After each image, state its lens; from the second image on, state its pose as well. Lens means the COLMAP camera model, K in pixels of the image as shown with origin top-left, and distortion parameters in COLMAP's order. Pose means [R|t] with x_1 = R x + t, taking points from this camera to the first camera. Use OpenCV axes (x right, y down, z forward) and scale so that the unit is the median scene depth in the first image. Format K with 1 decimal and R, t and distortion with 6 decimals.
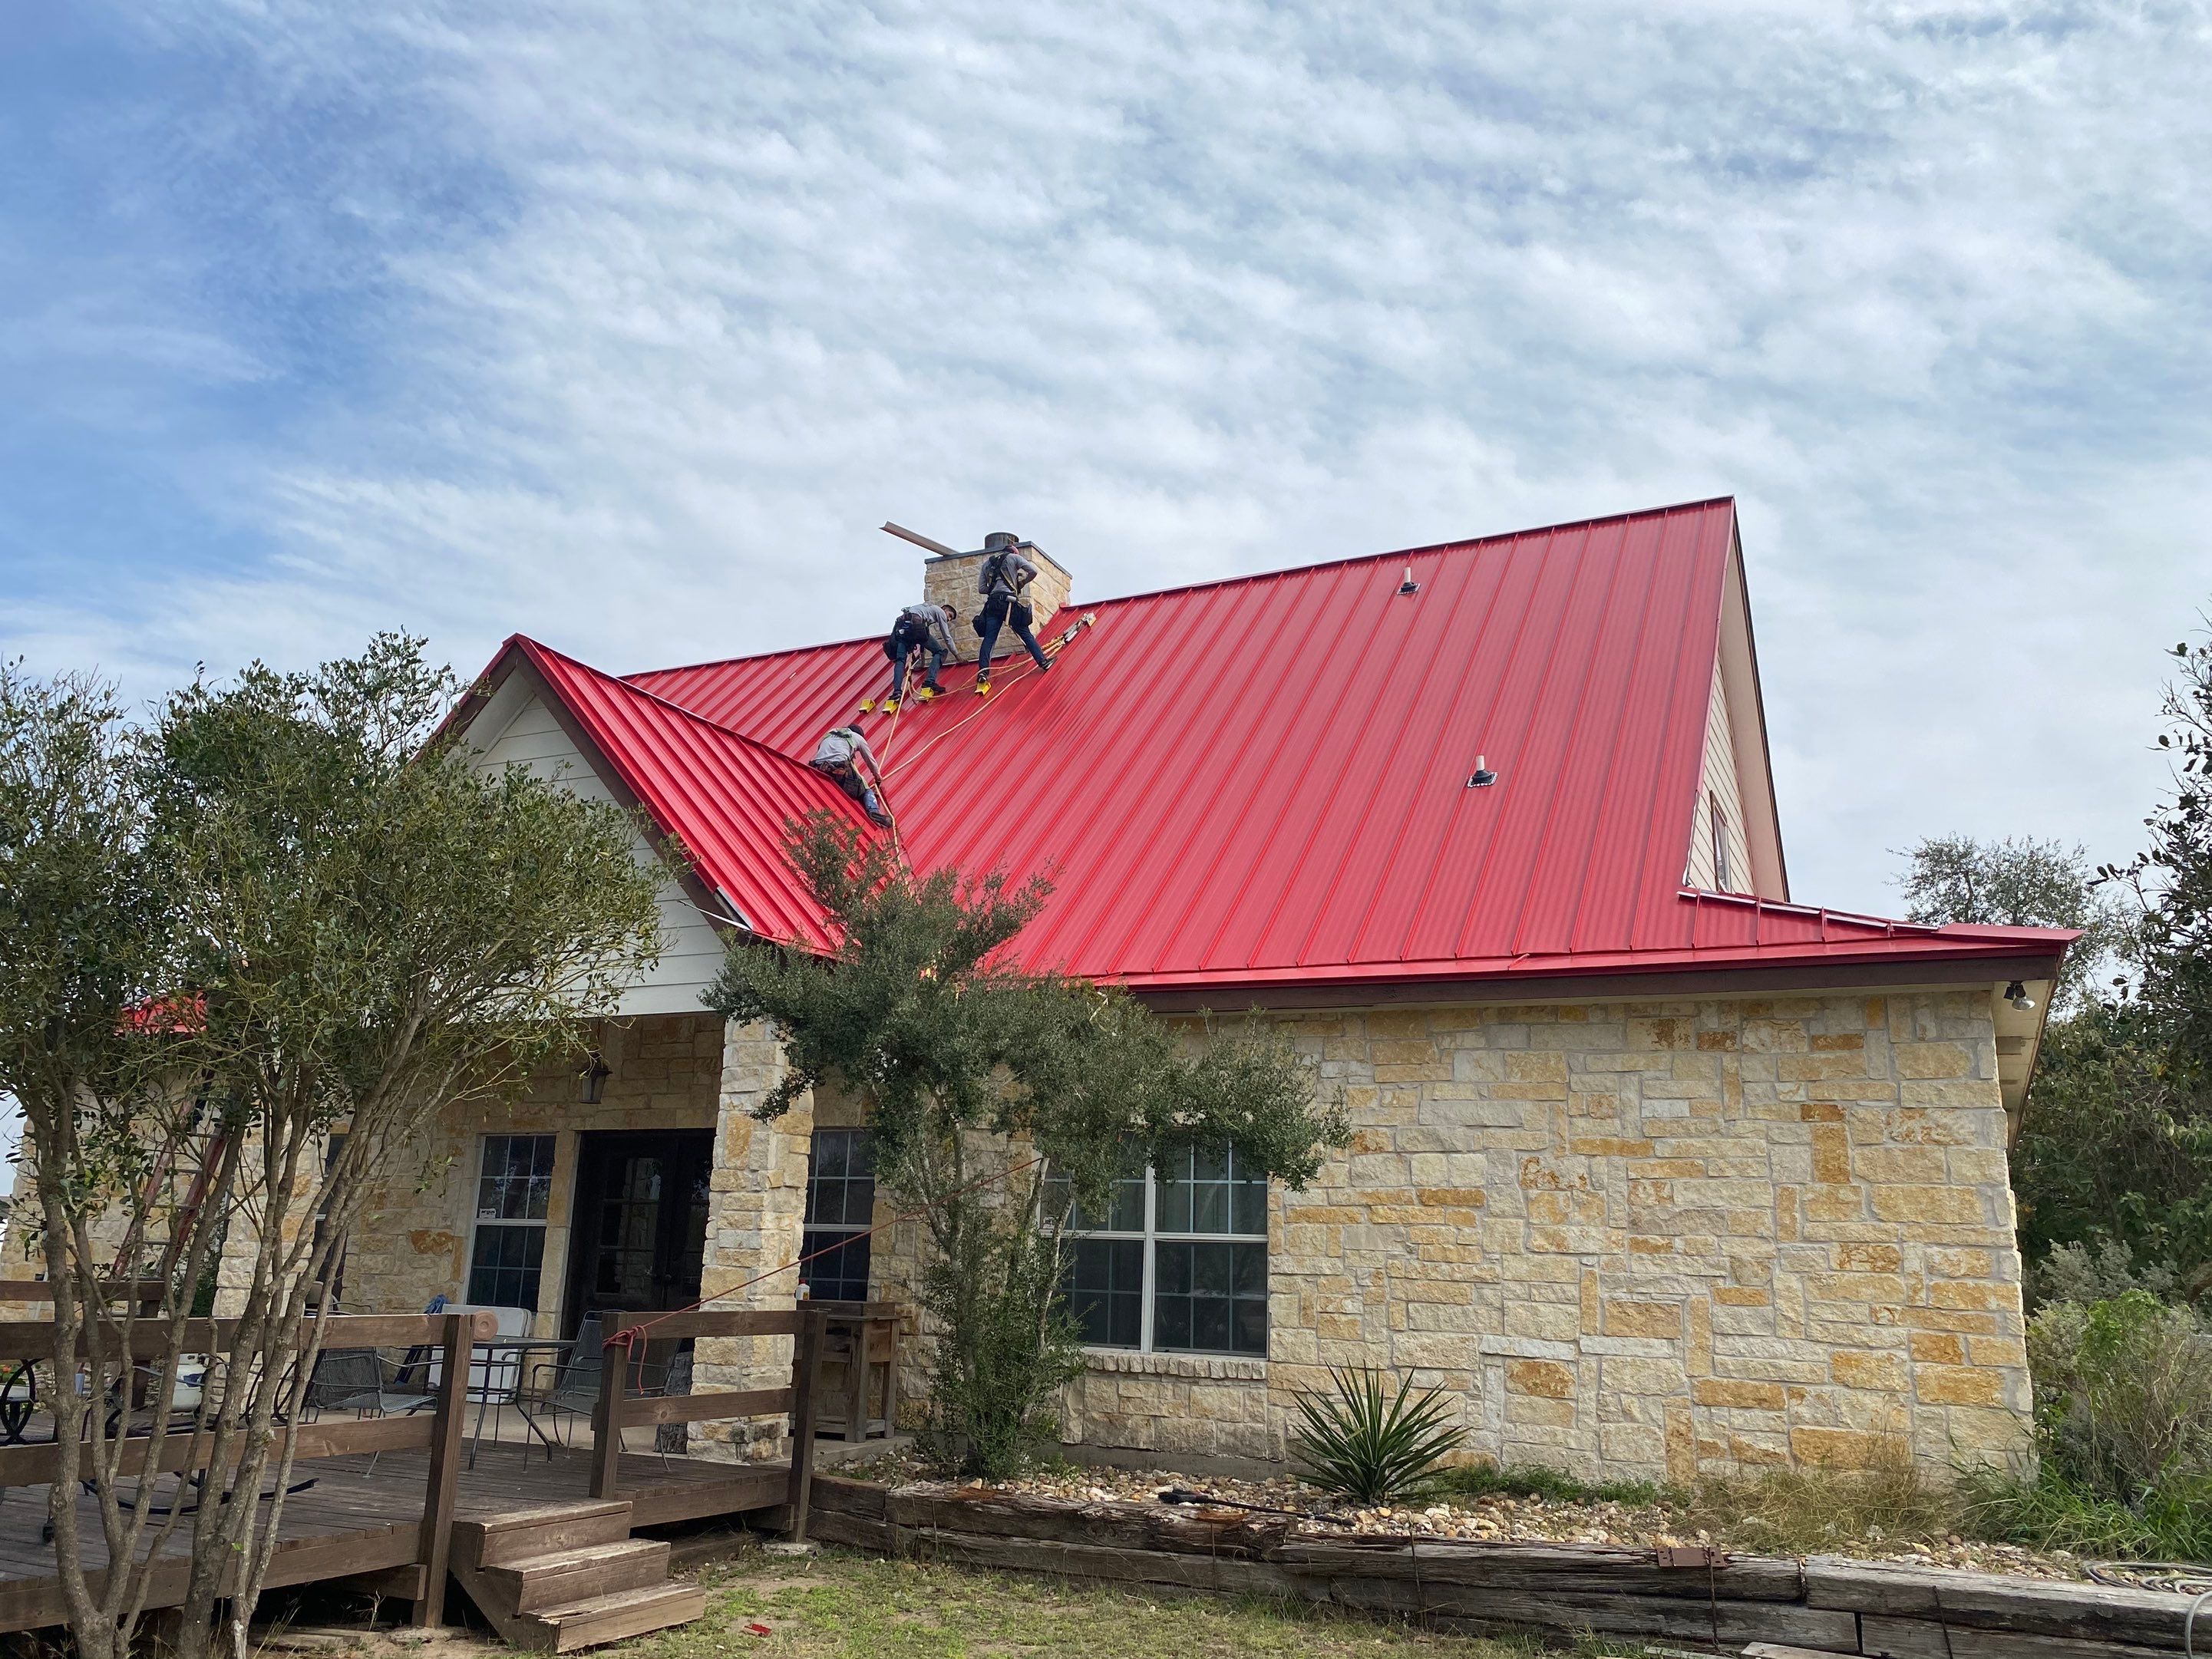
lens RADIAL K [[1645.5, 0, 1106.0], [0, 1645.5, 829.5], [0, 0, 1]] dist [-0.010660, -0.005546]
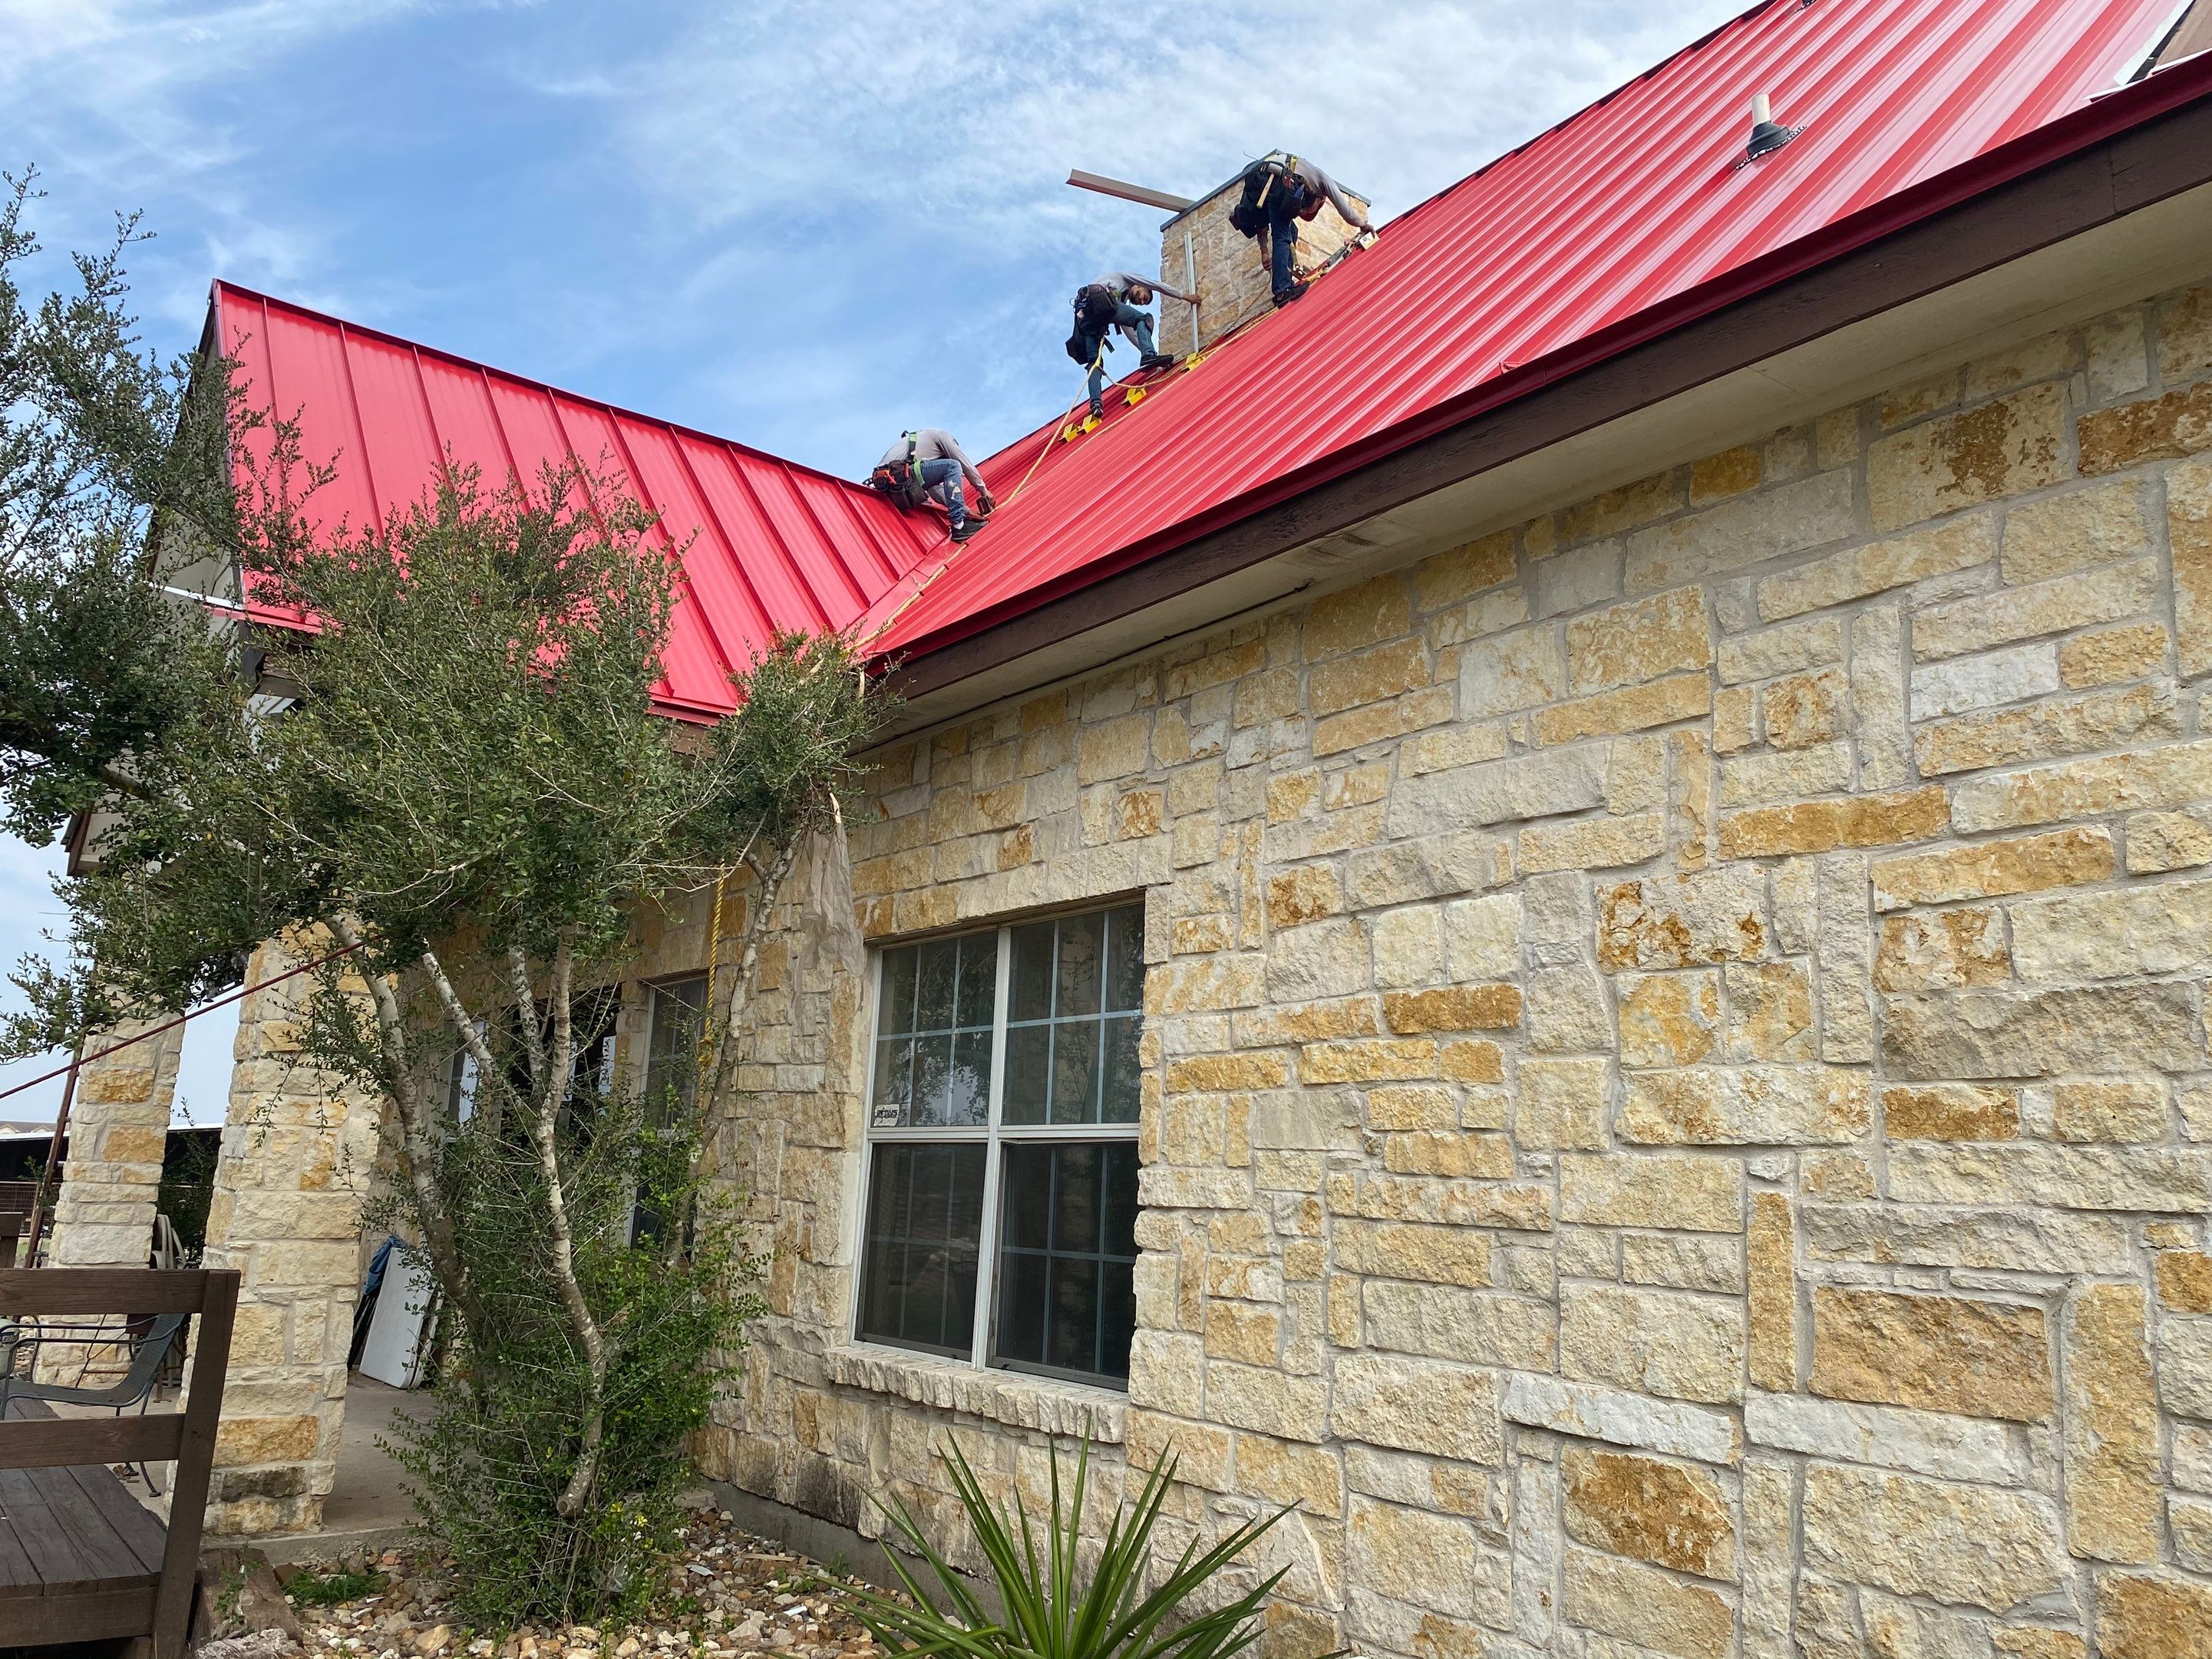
lens RADIAL K [[1686.3, 0, 1106.0], [0, 1686.3, 829.5], [0, 0, 1]] dist [0.005678, -0.001631]
pose [[0.895815, -0.097957, -0.433498, 0.322840], [0.113684, 0.993462, 0.010434, 0.173003], [0.429642, -0.058629, 0.901094, 0.627693]]
